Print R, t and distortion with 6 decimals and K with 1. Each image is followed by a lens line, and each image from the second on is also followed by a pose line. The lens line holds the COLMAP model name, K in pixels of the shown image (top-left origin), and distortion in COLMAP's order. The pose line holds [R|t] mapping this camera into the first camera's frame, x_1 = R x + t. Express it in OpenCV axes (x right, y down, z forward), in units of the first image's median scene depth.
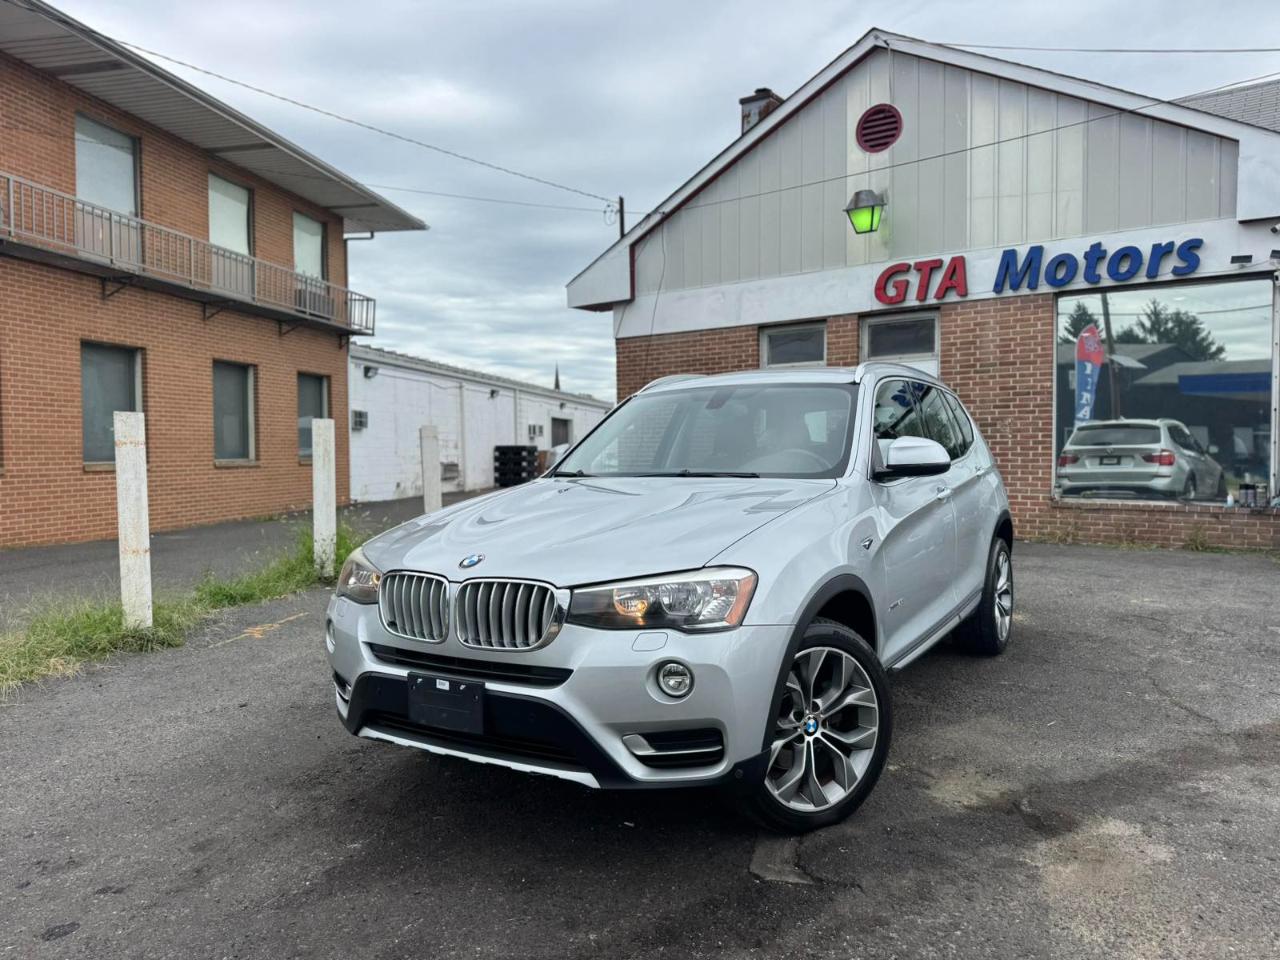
lens RADIAL K [[891.8, 0, 643.9], [0, 891.8, 490.3], [0, 0, 1]] dist [0.032207, -0.043138]
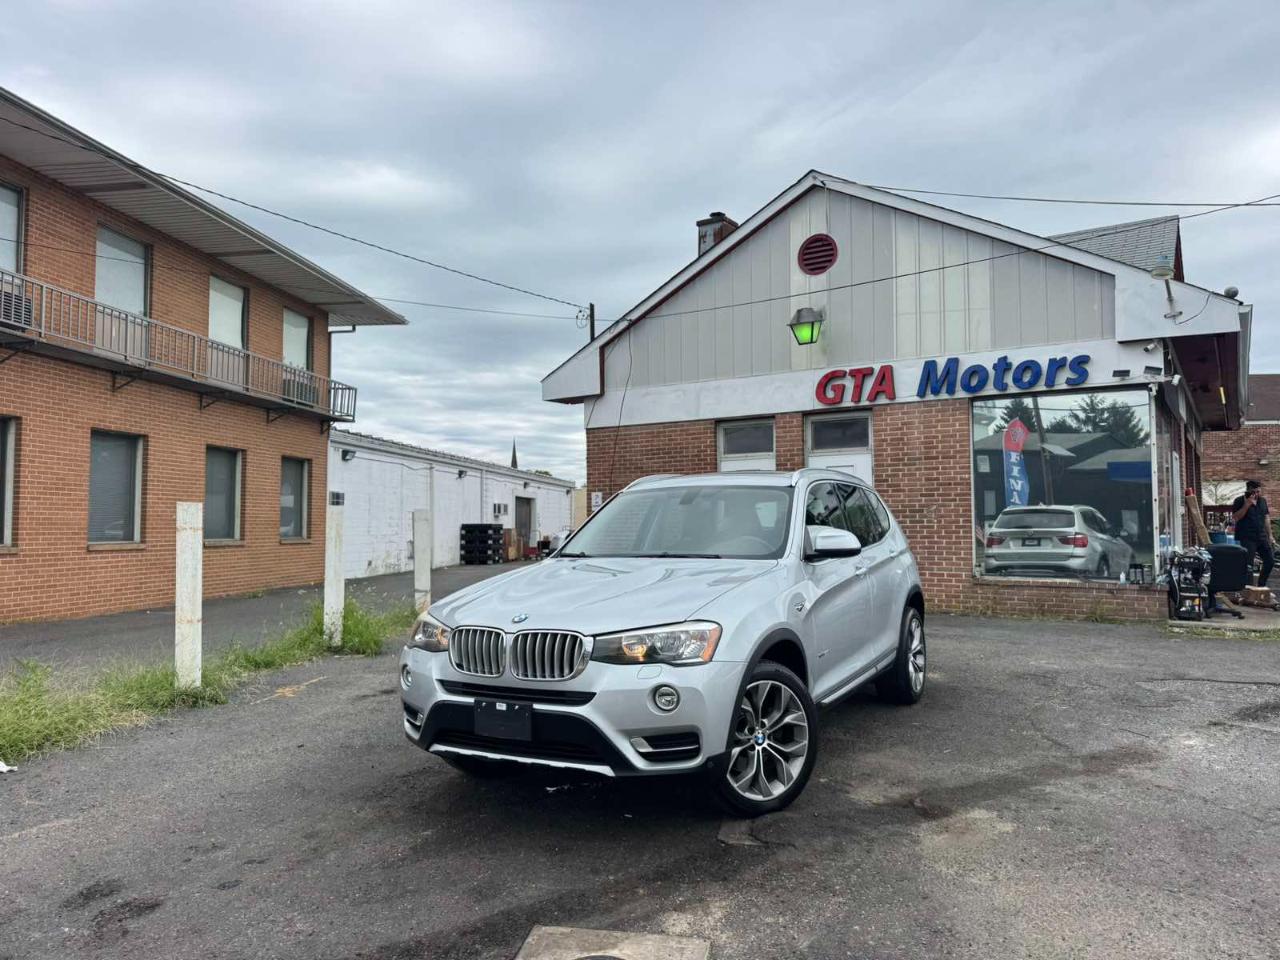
lens RADIAL K [[891.8, 0, 651.0], [0, 891.8, 480.0], [0, 0, 1]] dist [0.032207, -0.043138]
pose [[0.998348, 0.006403, 0.057102, -0.019105], [-0.000736, 0.995115, -0.098719, 0.000033], [-0.057455, 0.098514, 0.993476, -0.122264]]
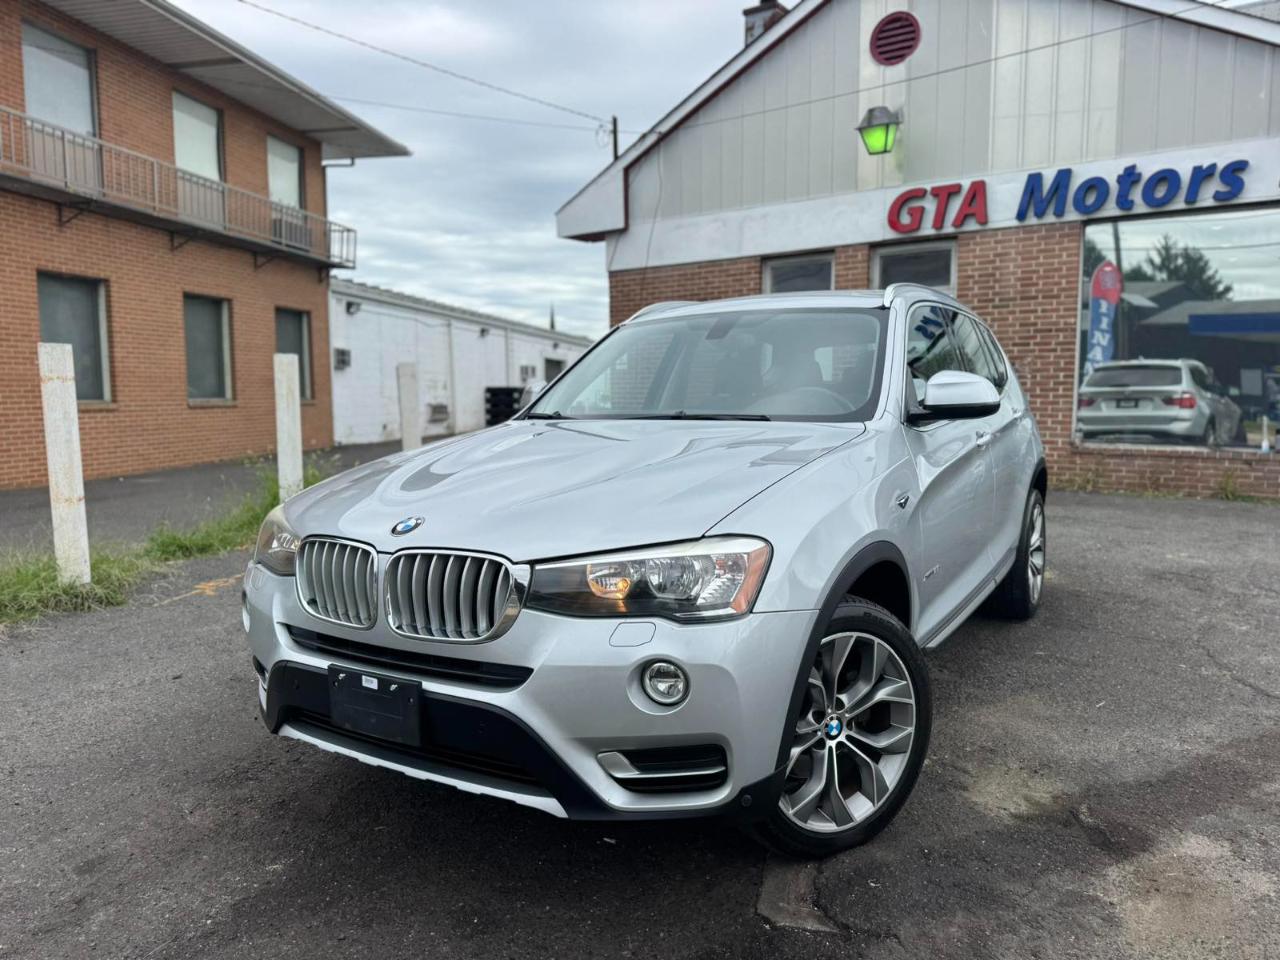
lens RADIAL K [[891.8, 0, 635.7], [0, 891.8, 495.3], [0, 0, 1]] dist [0.032207, -0.043138]
pose [[0.999983, 0.003822, -0.004363, 0.003057], [-0.003507, 0.997538, 0.070046, -0.000752], [0.004620, -0.070029, 0.997534, 0.060708]]
